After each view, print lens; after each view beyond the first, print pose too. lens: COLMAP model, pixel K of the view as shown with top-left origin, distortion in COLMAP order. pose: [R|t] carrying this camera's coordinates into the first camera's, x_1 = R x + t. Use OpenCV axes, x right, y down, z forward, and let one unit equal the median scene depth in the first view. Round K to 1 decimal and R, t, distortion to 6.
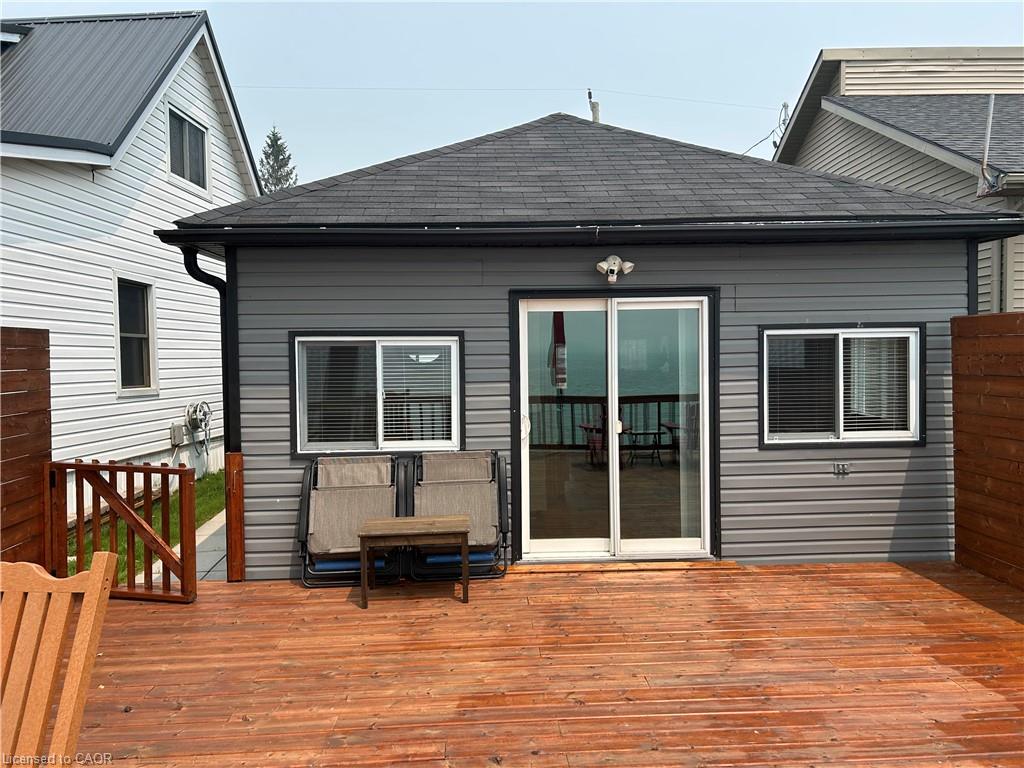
lens RADIAL K [[770.0, 0, 516.1], [0, 770.0, 379.1], [0, 0, 1]] dist [0.101502, -0.159633]
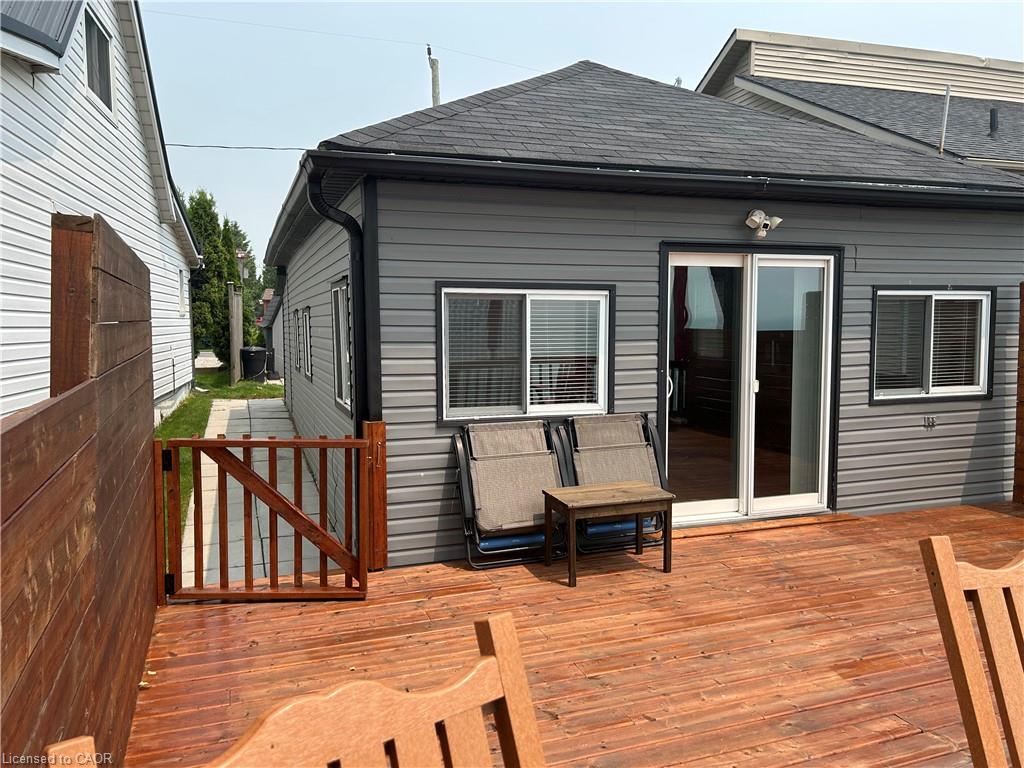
lens RADIAL K [[770.0, 0, 516.1], [0, 770.0, 379.1], [0, 0, 1]] dist [0.101502, -0.159633]
pose [[0.957925, -0.011712, 0.286780, -0.449588], [-0.000021, 0.999164, 0.040878, 0.012871], [-0.287019, -0.039164, 0.957124, 0.138893]]
